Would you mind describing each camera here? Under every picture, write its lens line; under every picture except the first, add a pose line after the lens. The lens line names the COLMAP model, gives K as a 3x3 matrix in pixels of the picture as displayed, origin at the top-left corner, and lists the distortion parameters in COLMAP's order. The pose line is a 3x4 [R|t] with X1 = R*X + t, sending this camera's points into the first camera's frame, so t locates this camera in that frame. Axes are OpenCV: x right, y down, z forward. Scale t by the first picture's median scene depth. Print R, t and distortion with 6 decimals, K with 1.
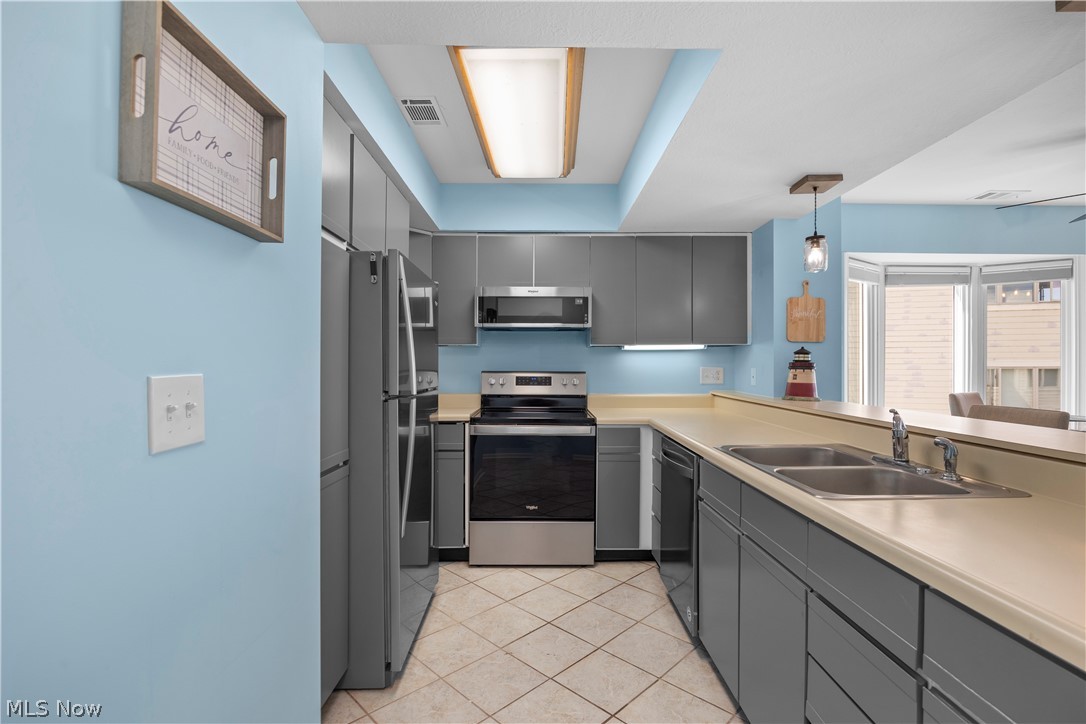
lens RADIAL K [[503.4, 0, 540.4], [0, 503.4, 370.6], [0, 0, 1]] dist [-0.013350, -0.000739]
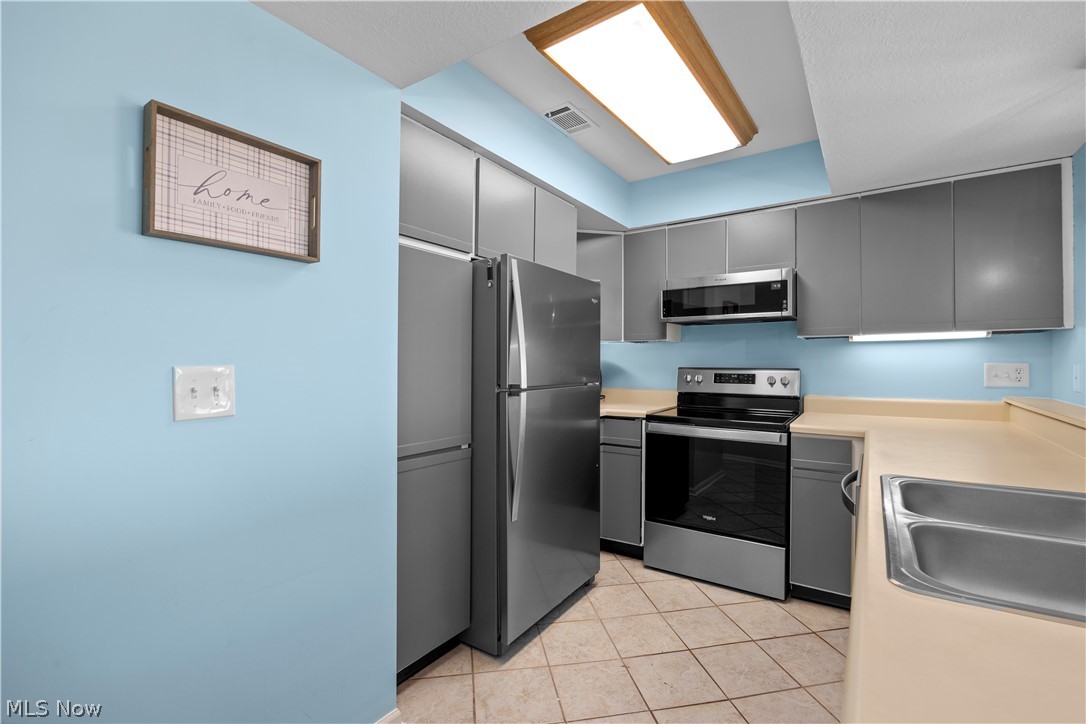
lens RADIAL K [[471.4, 0, 539.8], [0, 471.4, 362.8], [0, 0, 1]] dist [-0.017612, 0.001210]
pose [[0.819107, -0.001473, -0.573638, 0.228518], [-0.004301, 0.999953, -0.008710, 0.001766], [0.573624, 0.009601, 0.819062, 0.135358]]
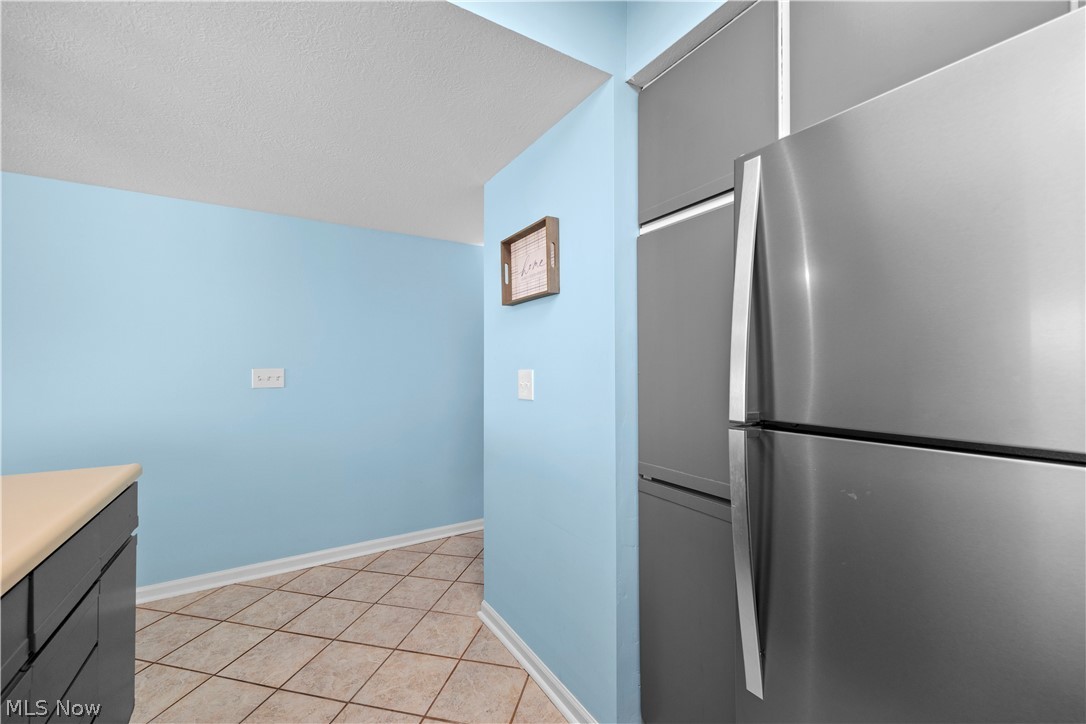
lens RADIAL K [[443.9, 0, 542.9], [0, 443.9, 363.9], [0, 0, 1]] dist [0.005397, 0.000761]
pose [[-0.855522, -0.005384, -0.517739, 0.097240], [-0.002029, 0.999973, -0.007047, -0.003070], [0.517763, -0.004978, -0.855509, 0.844472]]
